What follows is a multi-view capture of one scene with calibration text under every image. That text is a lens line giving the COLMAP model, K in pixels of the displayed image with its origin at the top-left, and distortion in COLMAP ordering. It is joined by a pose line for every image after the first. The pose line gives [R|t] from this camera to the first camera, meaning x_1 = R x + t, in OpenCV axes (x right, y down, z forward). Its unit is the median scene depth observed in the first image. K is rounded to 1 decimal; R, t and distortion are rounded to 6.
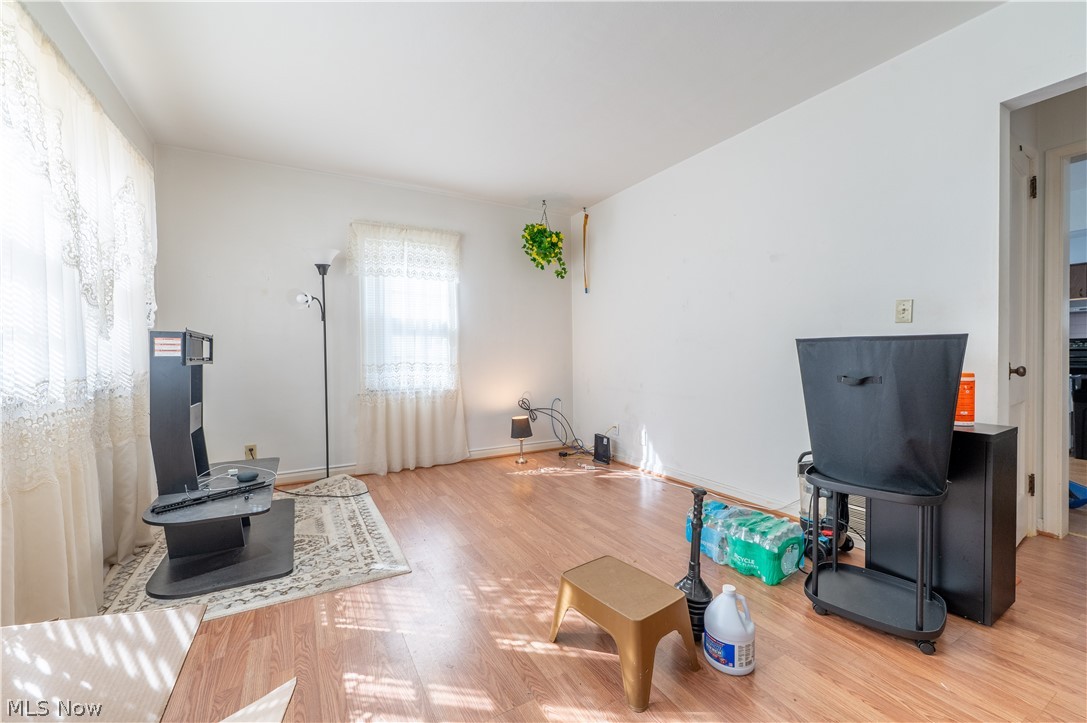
lens RADIAL K [[434.4, 0, 543.0], [0, 434.4, 362.8], [0, 0, 1]] dist [-0.000255, -0.000061]
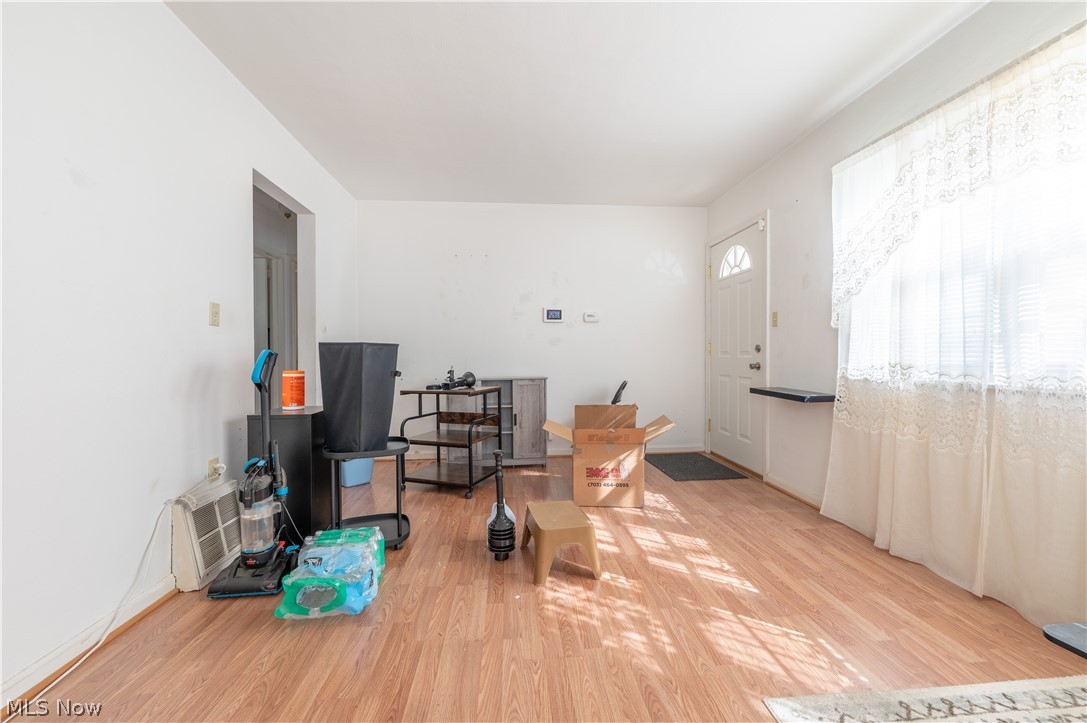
lens RADIAL K [[434.4, 0, 544.3], [0, 434.4, 363.4], [0, 0, 1]] dist [-0.000255, -0.000061]
pose [[-0.905380, 0.013047, 0.424401, -0.349911], [0.020934, 0.999684, 0.013927, -0.005927], [-0.424085, 0.021494, -0.905367, 1.966205]]
